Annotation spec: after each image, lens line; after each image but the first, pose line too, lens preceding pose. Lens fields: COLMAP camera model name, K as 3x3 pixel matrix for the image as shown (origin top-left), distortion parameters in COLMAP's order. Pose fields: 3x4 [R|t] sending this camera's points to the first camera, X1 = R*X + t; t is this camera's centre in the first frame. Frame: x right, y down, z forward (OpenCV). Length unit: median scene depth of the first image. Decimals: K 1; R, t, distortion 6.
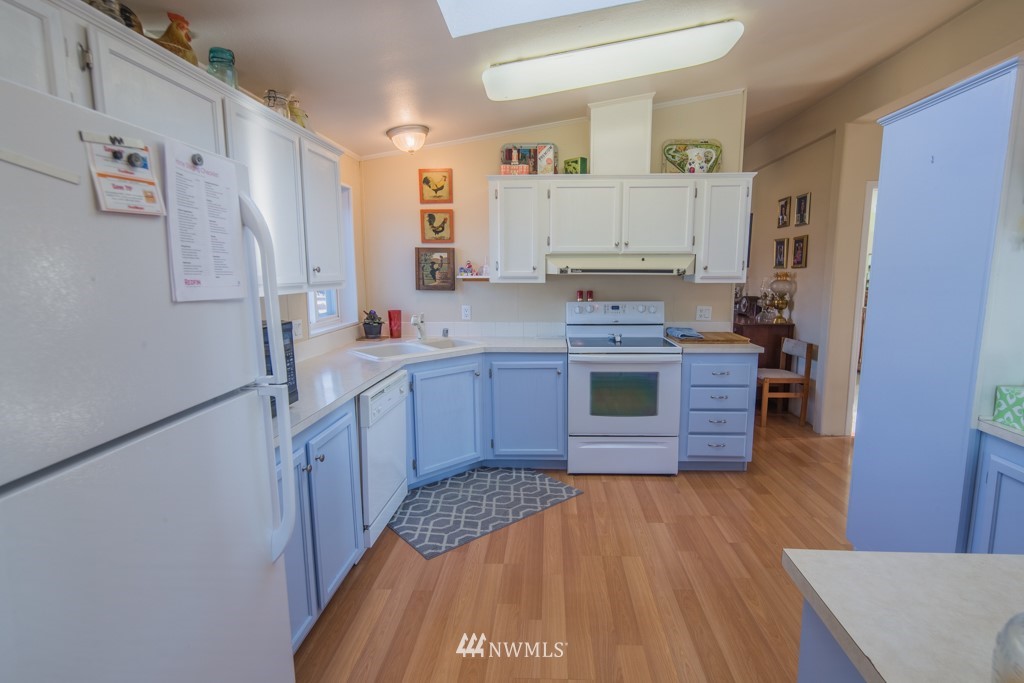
lens RADIAL K [[497.1, 0, 540.0], [0, 497.1, 344.7], [0, 0, 1]] dist [0.000278, -0.001144]
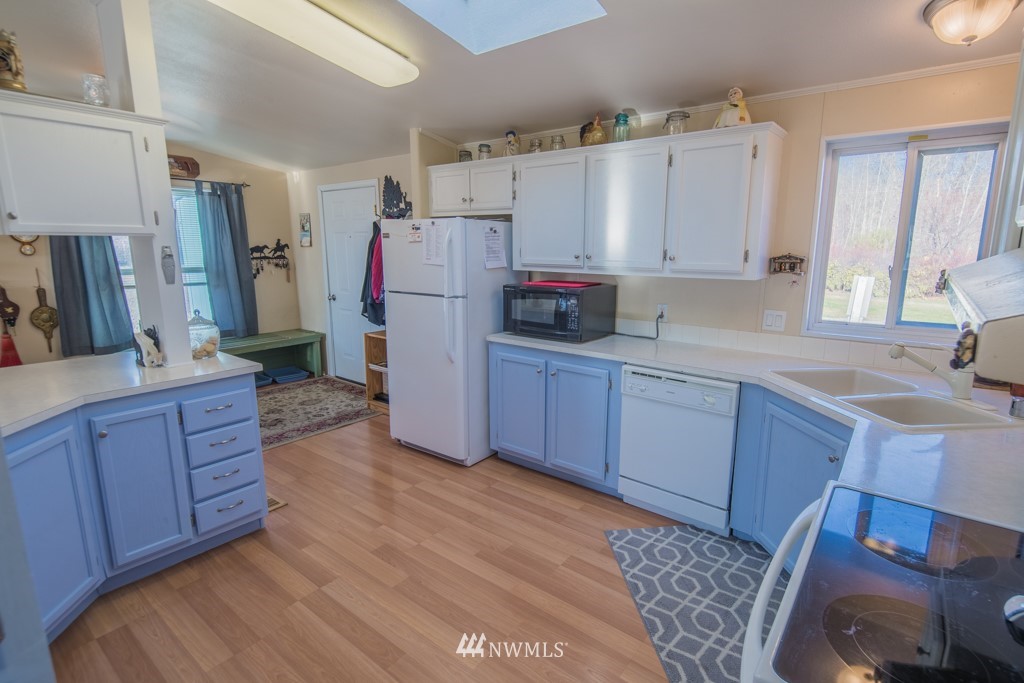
lens RADIAL K [[497.1, 0, 504.9], [0, 497.1, 344.4], [0, 0, 1]] dist [0.000278, -0.001144]
pose [[-0.629755, 0.148106, -0.762544, 0.623719], [-0.110970, 0.954434, 0.277022, -0.206151], [0.768826, 0.259076, -0.584624, 1.291243]]
